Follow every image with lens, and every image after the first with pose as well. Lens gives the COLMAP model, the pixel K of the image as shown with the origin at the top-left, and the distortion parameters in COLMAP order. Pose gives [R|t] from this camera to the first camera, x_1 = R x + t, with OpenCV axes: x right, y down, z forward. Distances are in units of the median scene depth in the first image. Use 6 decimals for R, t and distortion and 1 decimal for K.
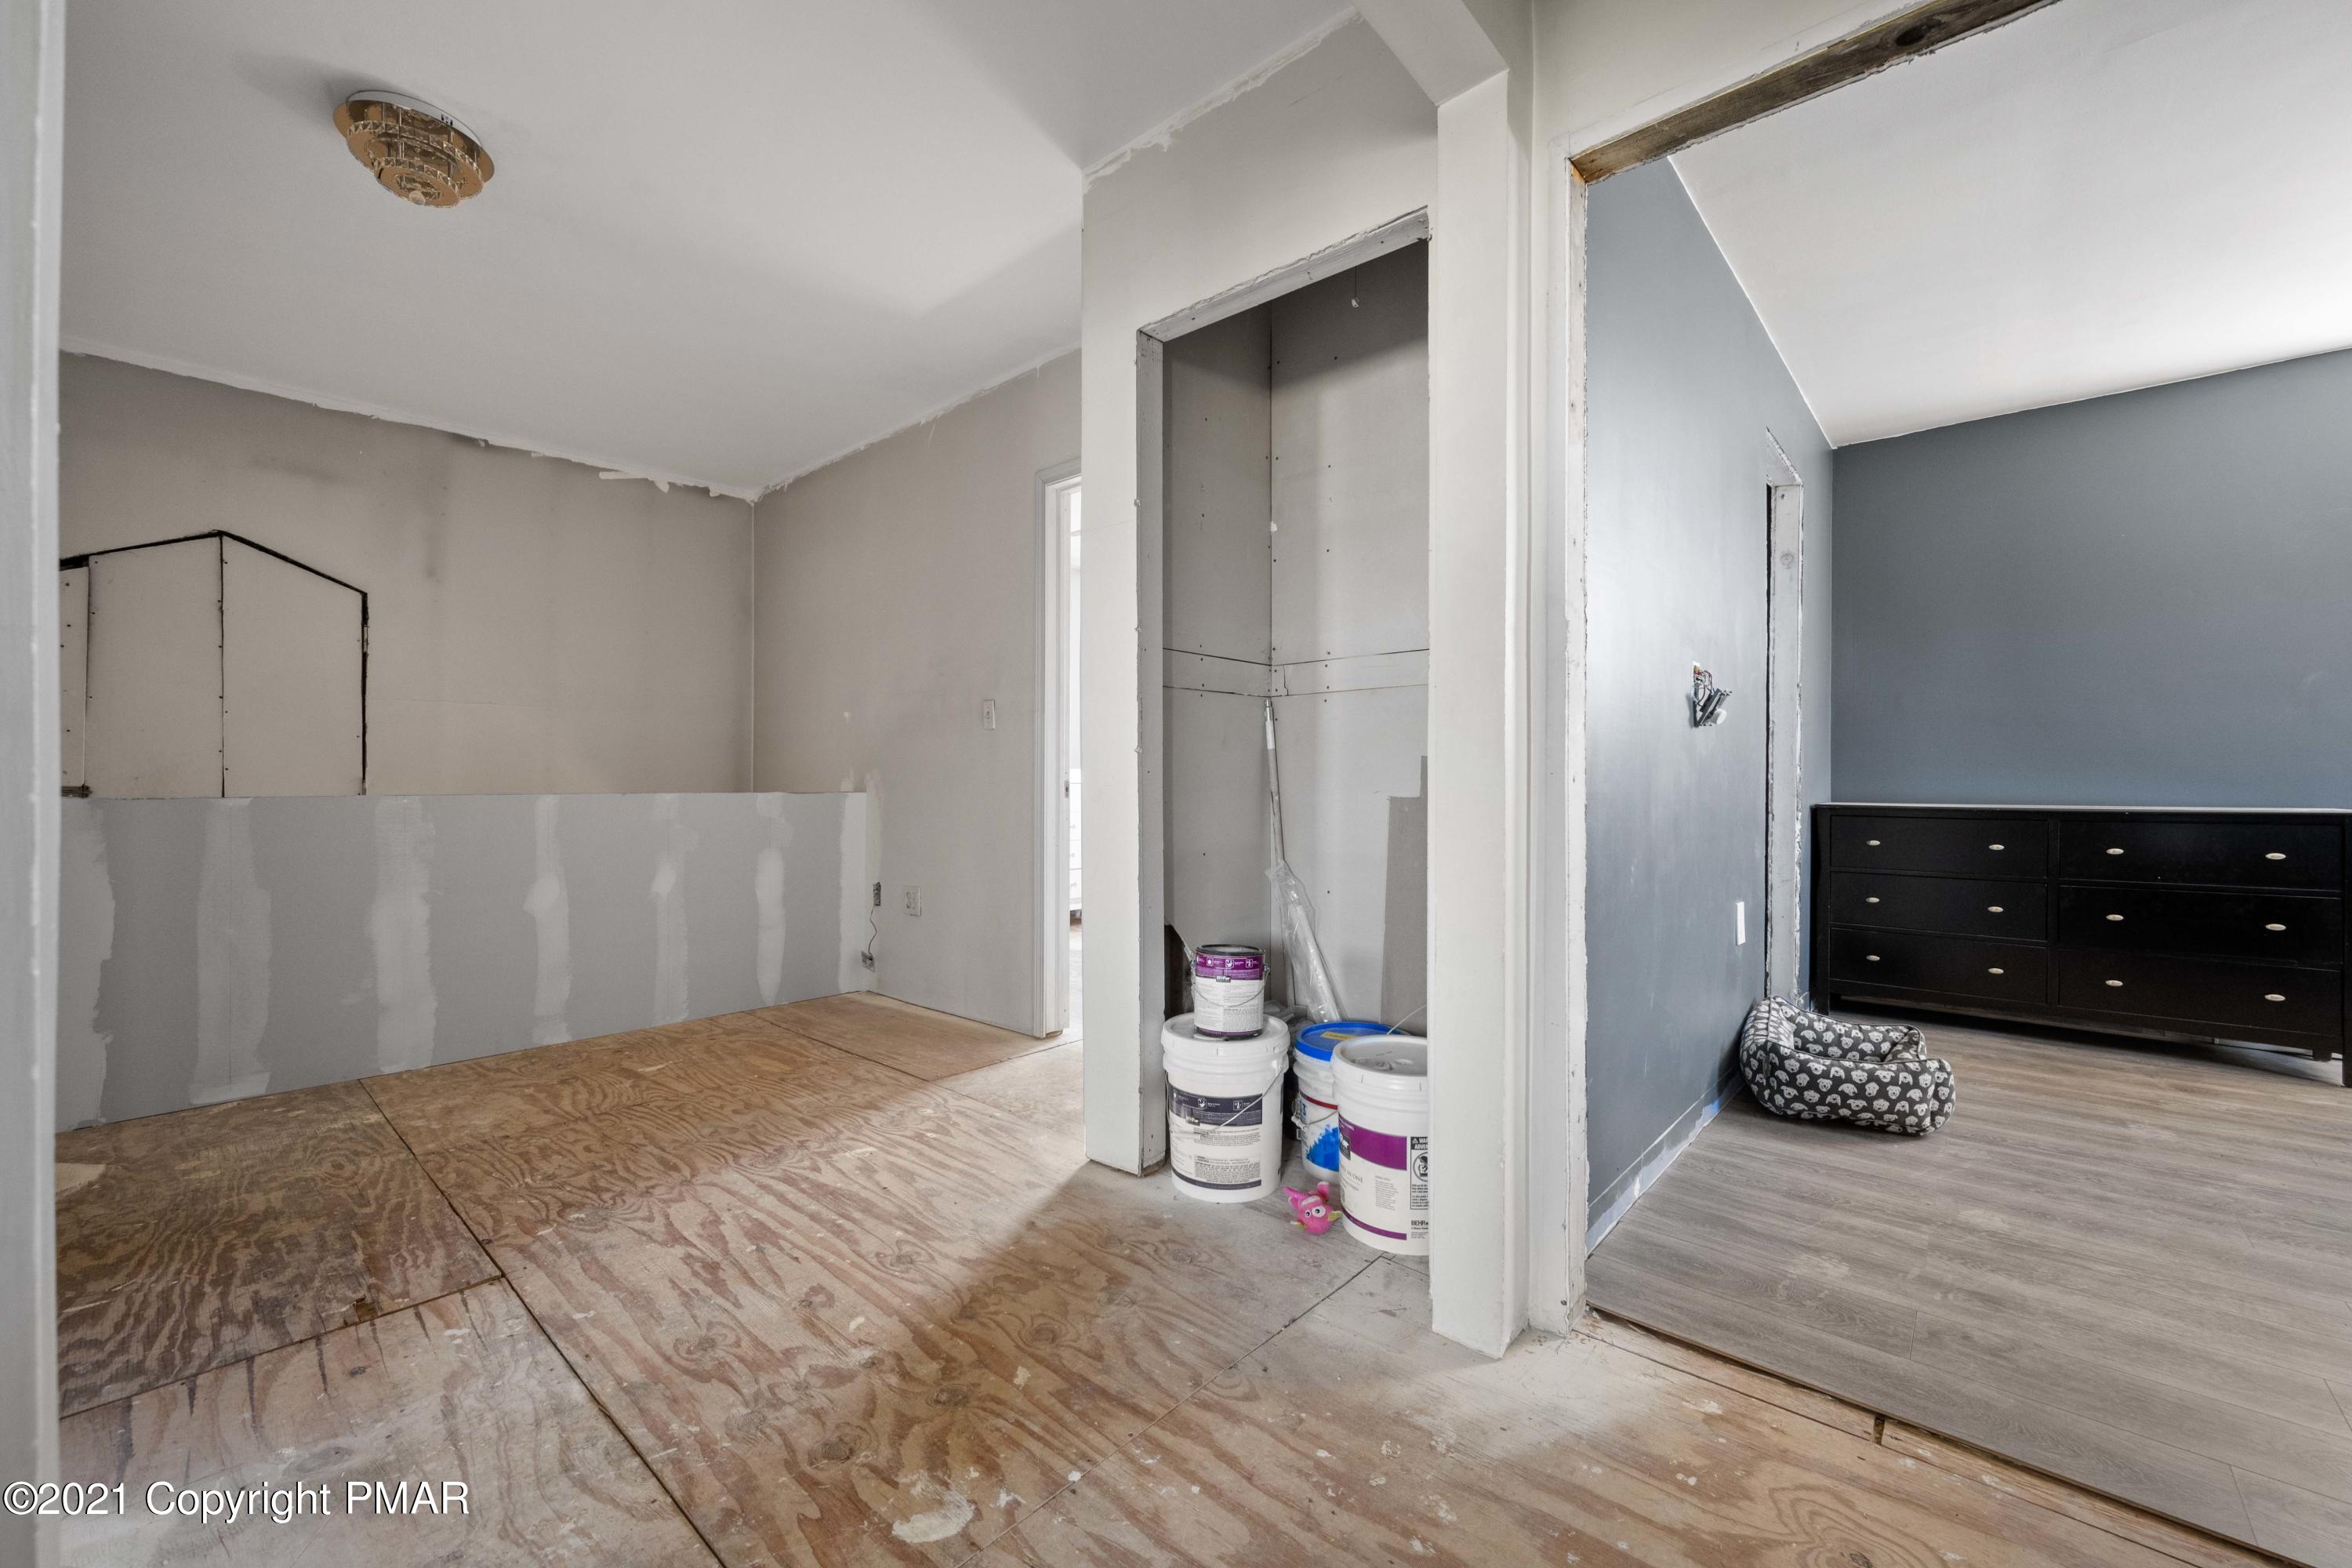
lens RADIAL K [[932.3, 0, 1167.2], [0, 932.3, 782.0], [0, 0, 1]] dist [0.002247, -0.000569]
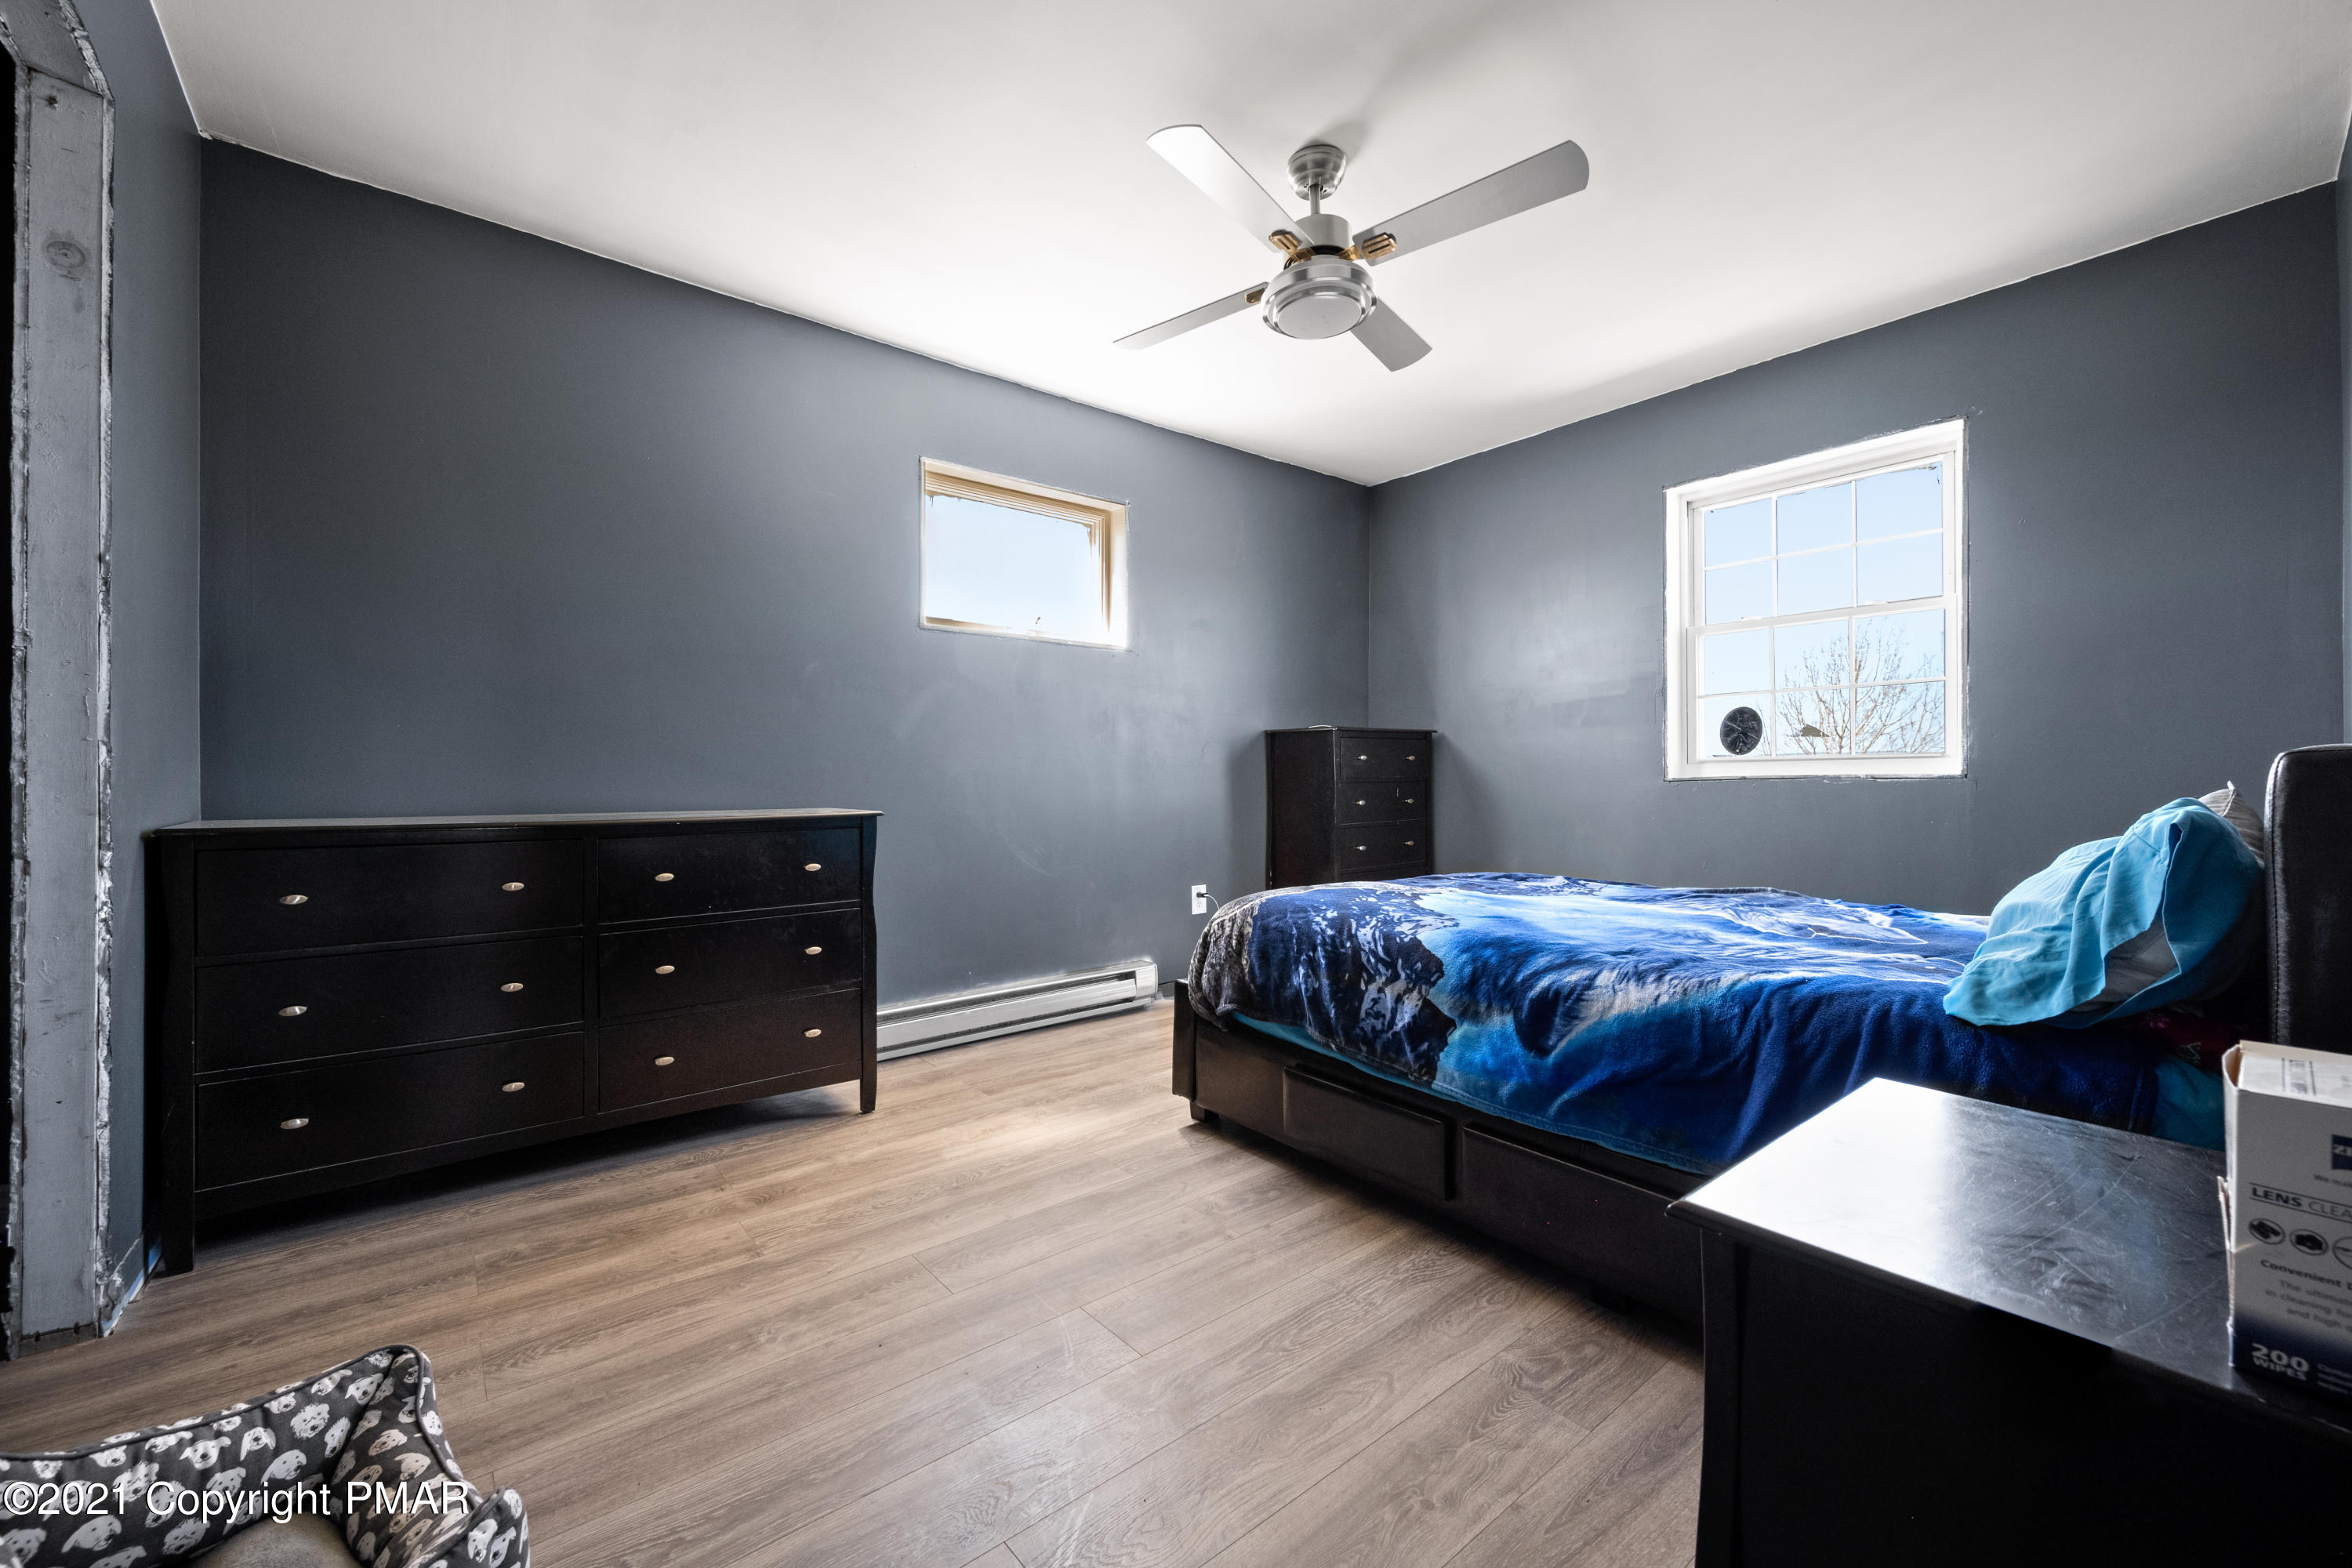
lens RADIAL K [[932.3, 0, 1180.4], [0, 932.3, 784.4], [0, 0, 1]] dist [0.002247, -0.000569]
pose [[0.156463, -0.001775, 0.987682, 0.697592], [0.005841, 0.999983, 0.000871, 0.008378], [-0.987667, 0.005633, 0.156471, 0.936657]]
